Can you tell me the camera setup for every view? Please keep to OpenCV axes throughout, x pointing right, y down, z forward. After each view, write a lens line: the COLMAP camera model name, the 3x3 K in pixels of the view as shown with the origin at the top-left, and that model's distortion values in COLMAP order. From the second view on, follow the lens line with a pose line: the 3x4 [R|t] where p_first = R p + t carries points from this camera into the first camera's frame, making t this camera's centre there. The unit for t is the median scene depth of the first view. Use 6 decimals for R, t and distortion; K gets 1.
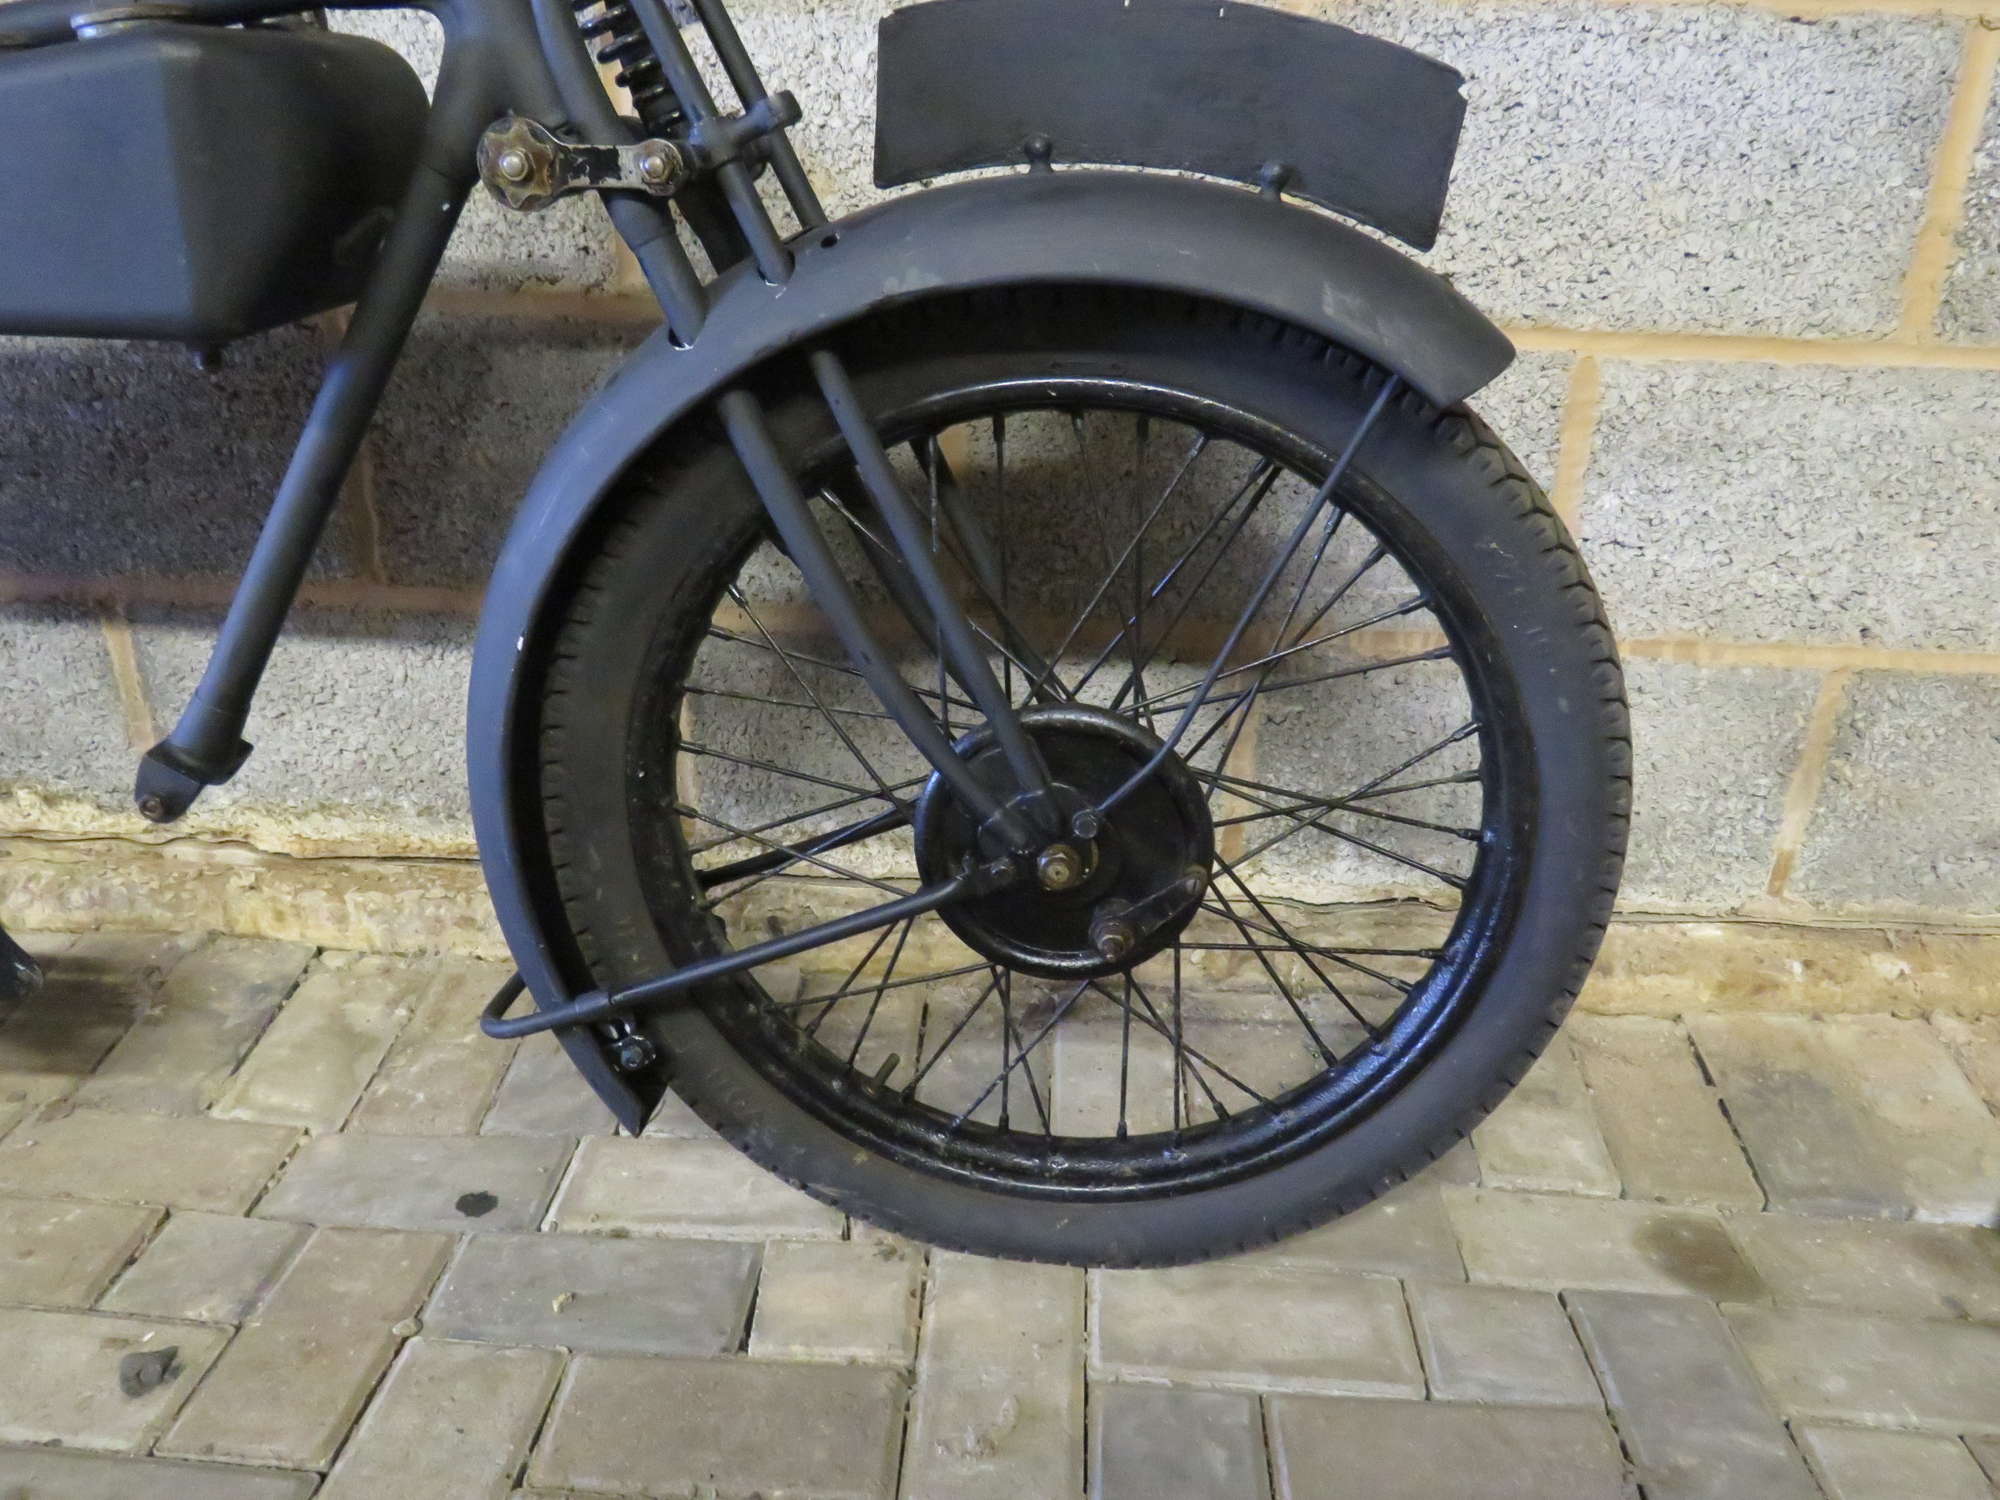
lens RADIAL K [[1497.4, 0, 1002.1], [0, 1497.4, 743.4], [0, 0, 1]] dist [-0.036034, 0.010109]
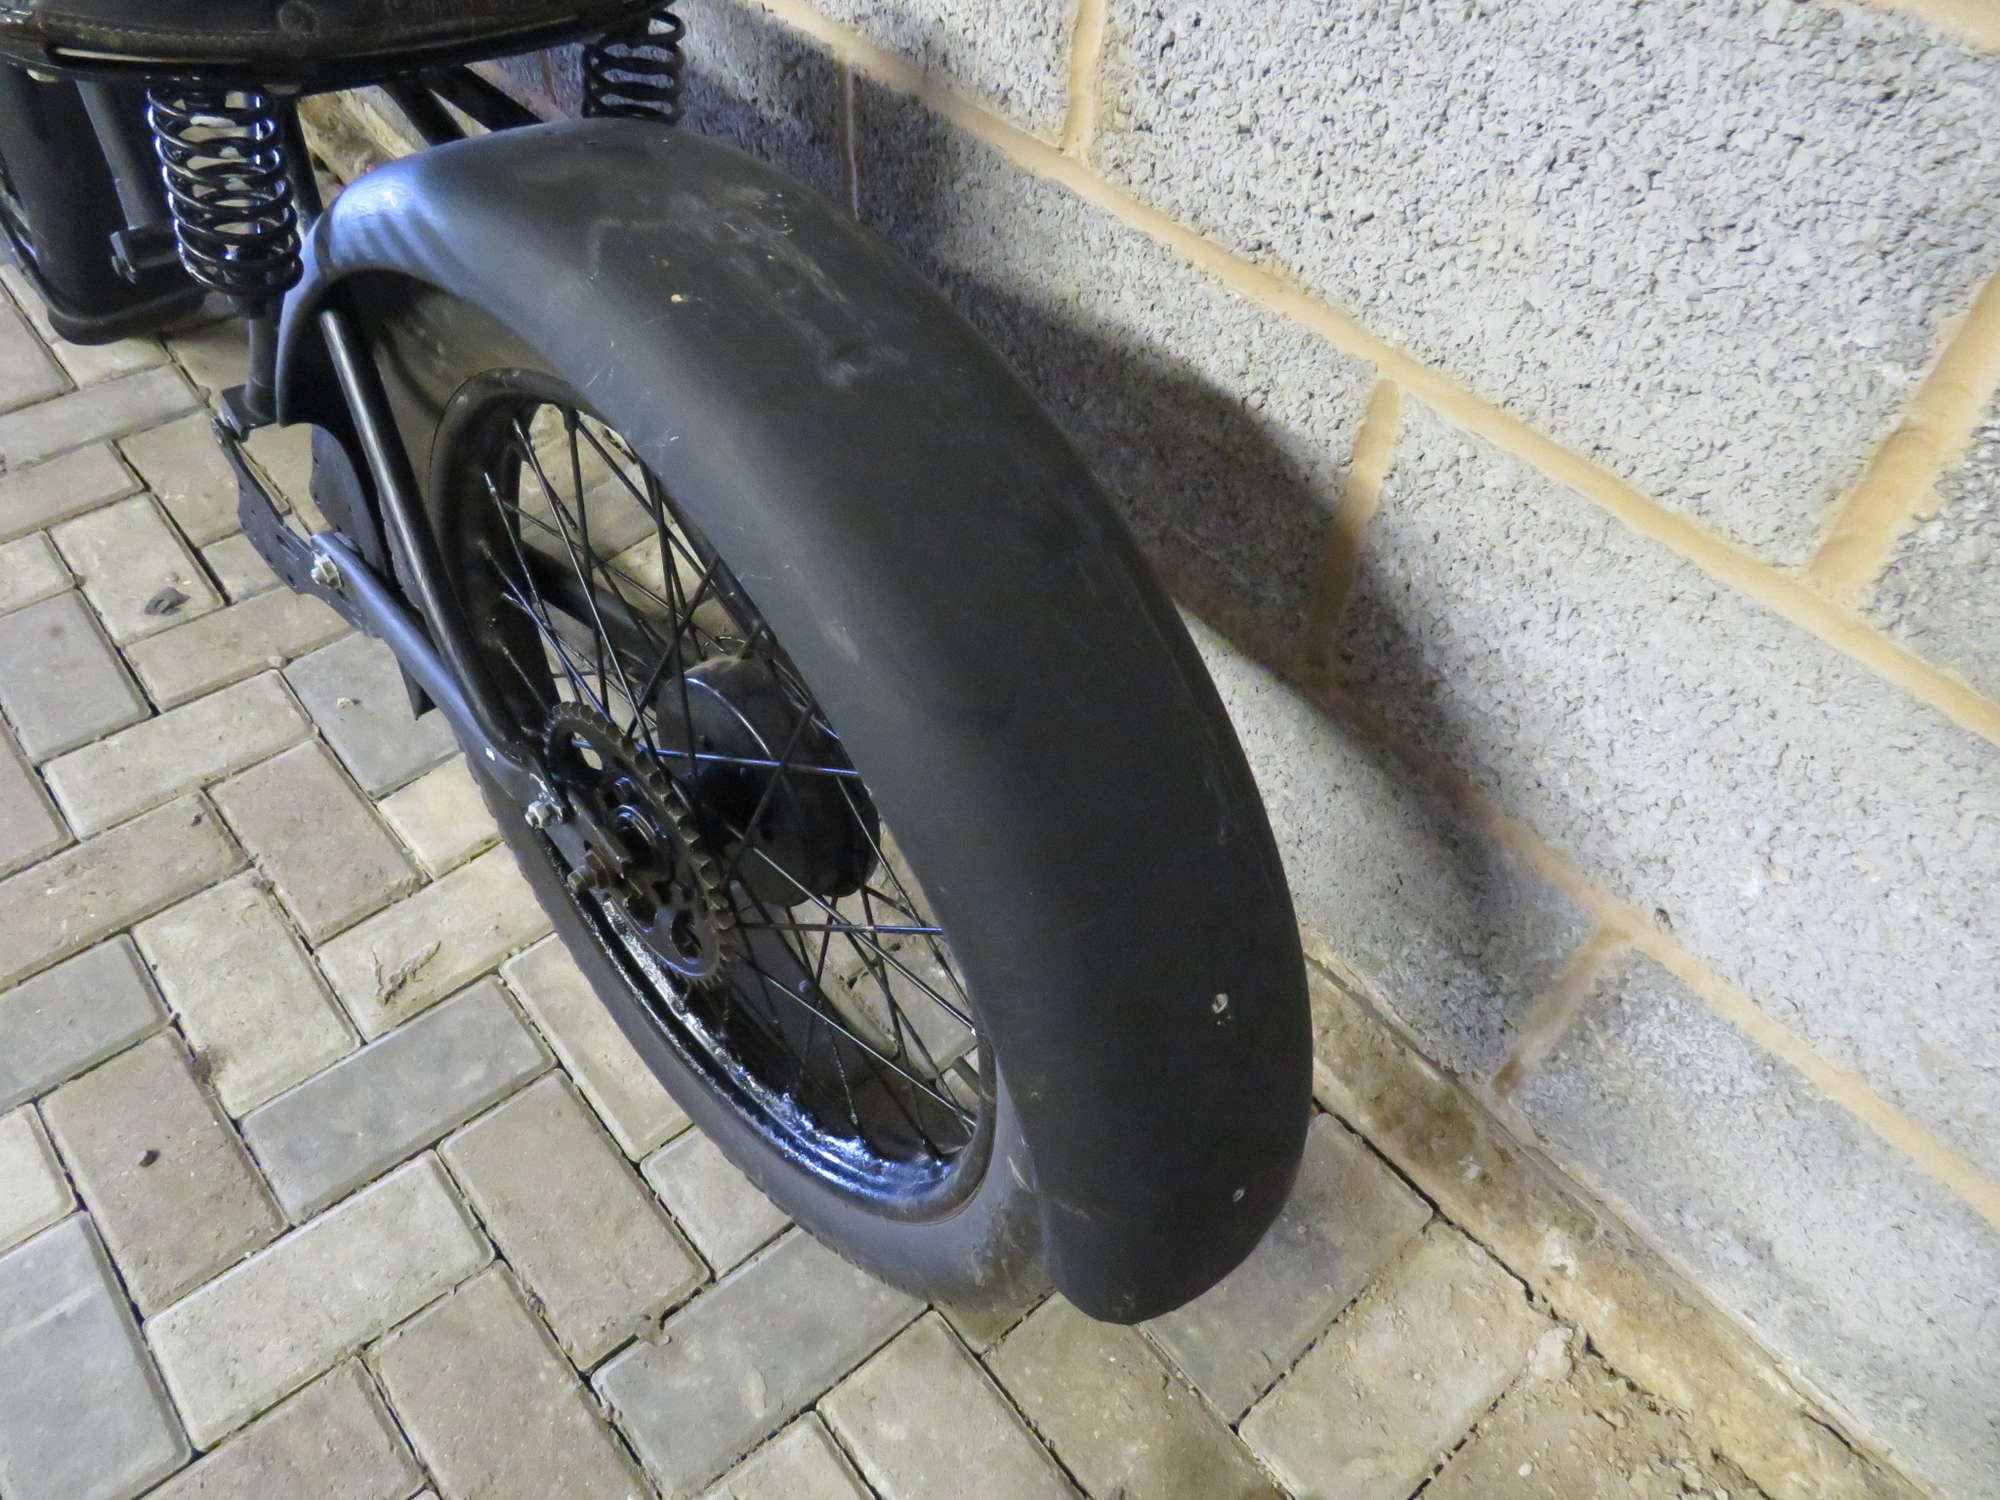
lens RADIAL K [[1414.6, 0, 983.0], [0, 1414.6, 749.4], [0, 0, 1]] dist [-0.032315, 0.015393]
pose [[0.684792, 0.557078, -0.469813, 0.706812], [-0.310618, 0.806326, 0.503344, -0.414745], [0.659225, -0.198754, 0.725203, 0.366423]]
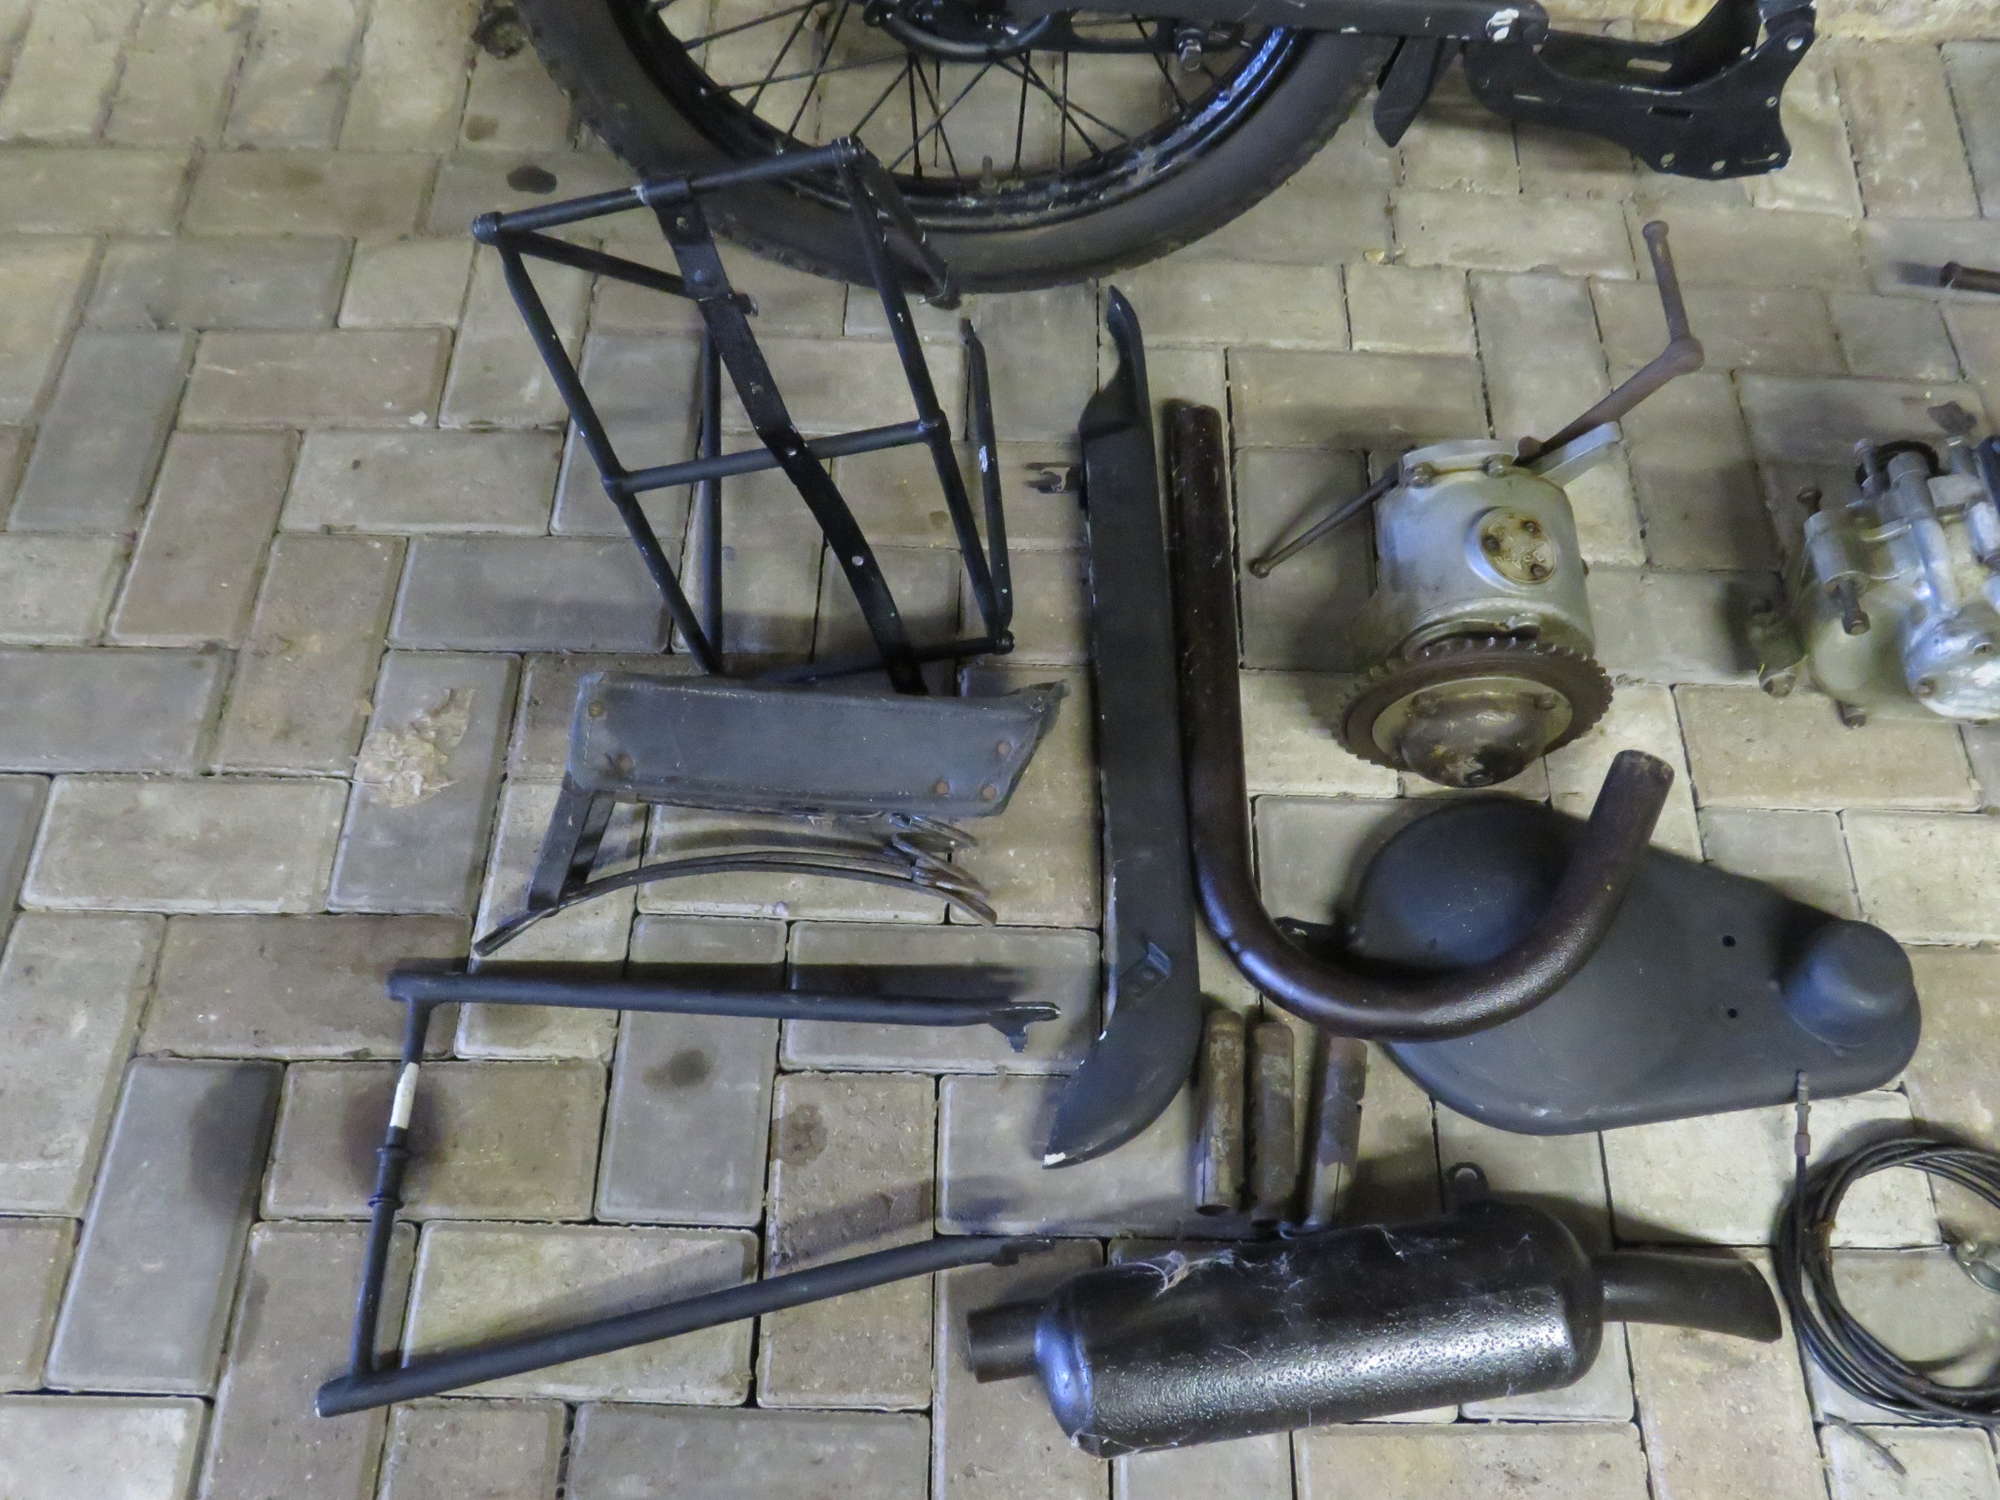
lens RADIAL K [[1818.0, 0, 986.8], [0, 1818.0, 755.7], [0, 0, 1]] dist [-0.035283, 0.000000]
pose [[0.999604, -0.026931, 0.008182, -1.251776], [0.016644, 0.800018, 0.599745, -0.288167], [-0.022697, -0.599371, 0.800150, -0.428306]]
